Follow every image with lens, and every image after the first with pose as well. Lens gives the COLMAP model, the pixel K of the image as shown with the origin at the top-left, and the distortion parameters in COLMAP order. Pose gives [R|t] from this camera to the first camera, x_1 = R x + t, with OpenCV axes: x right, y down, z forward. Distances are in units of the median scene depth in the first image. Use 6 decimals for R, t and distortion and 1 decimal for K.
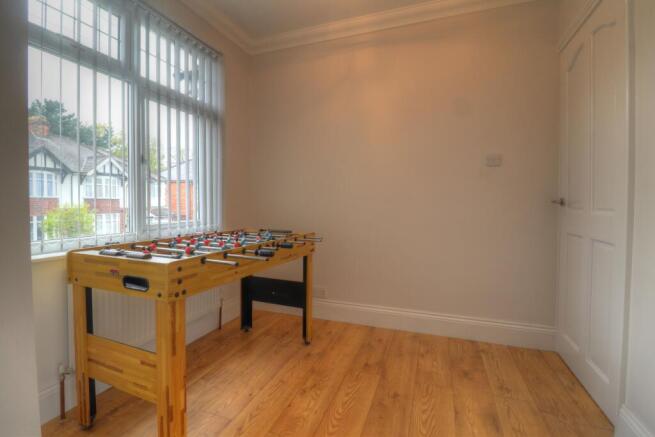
lens RADIAL K [[300.7, 0, 328.2], [0, 300.7, 208.8], [0, 0, 1]] dist [-0.020272, -0.001001]
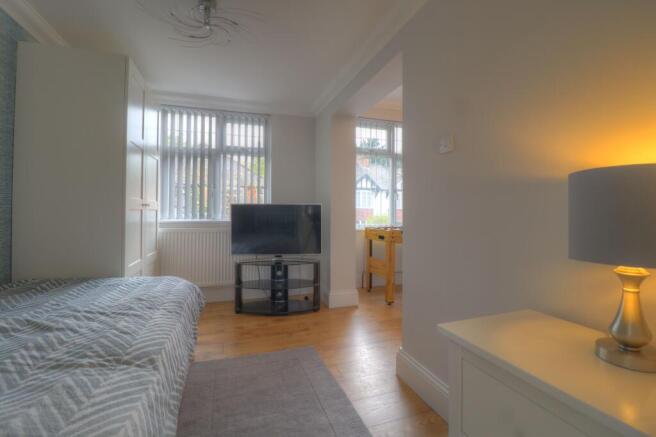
lens RADIAL K [[301.2, 0, 328.7], [0, 301.2, 208.8], [0, 0, 1]] dist [-0.020272, -0.001001]
pose [[0.628290, -0.001645, -0.777978, 0.110145], [-0.026475, 0.999373, -0.023495, 0.004656], [0.777529, 0.035358, 0.627853, -0.105322]]
